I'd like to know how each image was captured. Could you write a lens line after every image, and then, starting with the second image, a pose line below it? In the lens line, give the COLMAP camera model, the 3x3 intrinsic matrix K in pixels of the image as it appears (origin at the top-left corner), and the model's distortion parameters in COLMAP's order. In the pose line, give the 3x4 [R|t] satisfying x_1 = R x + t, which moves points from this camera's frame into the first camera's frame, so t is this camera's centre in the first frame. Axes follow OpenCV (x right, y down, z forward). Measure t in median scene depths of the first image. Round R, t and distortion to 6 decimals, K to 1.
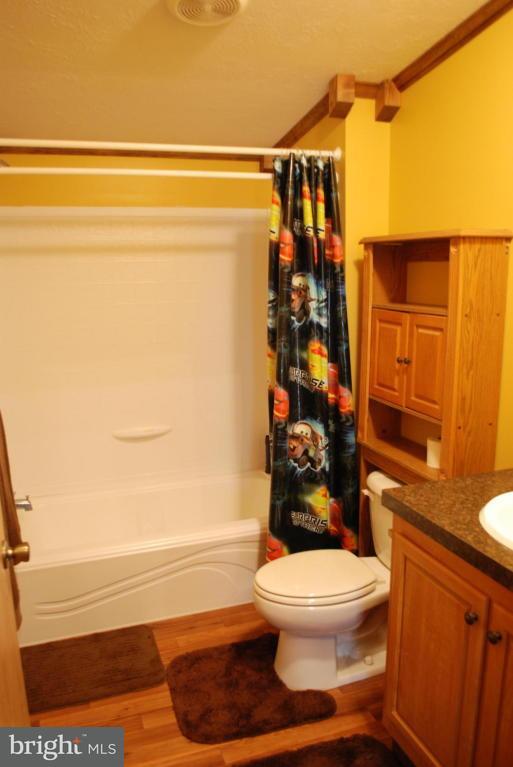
lens RADIAL K [[615.3, 0, 256.5], [0, 615.3, 383.5], [0, 0, 1]] dist [-0.081580, 0.003530]
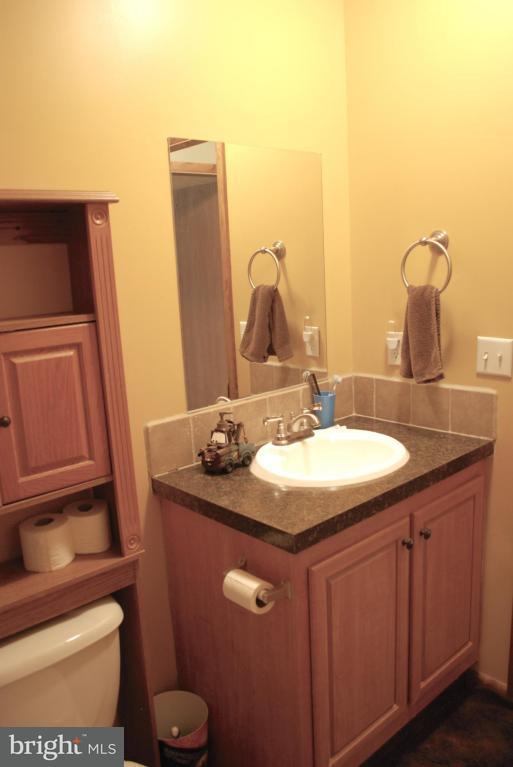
lens RADIAL K [[615.3, 0, 256.5], [0, 615.3, 383.5], [0, 0, 1]] dist [-0.081580, 0.003530]
pose [[-0.377831, -0.145796, 0.914323, -0.394895], [0.229747, 0.941875, 0.245129, -0.176180], [-0.896917, 0.302681, -0.322374, 1.118047]]
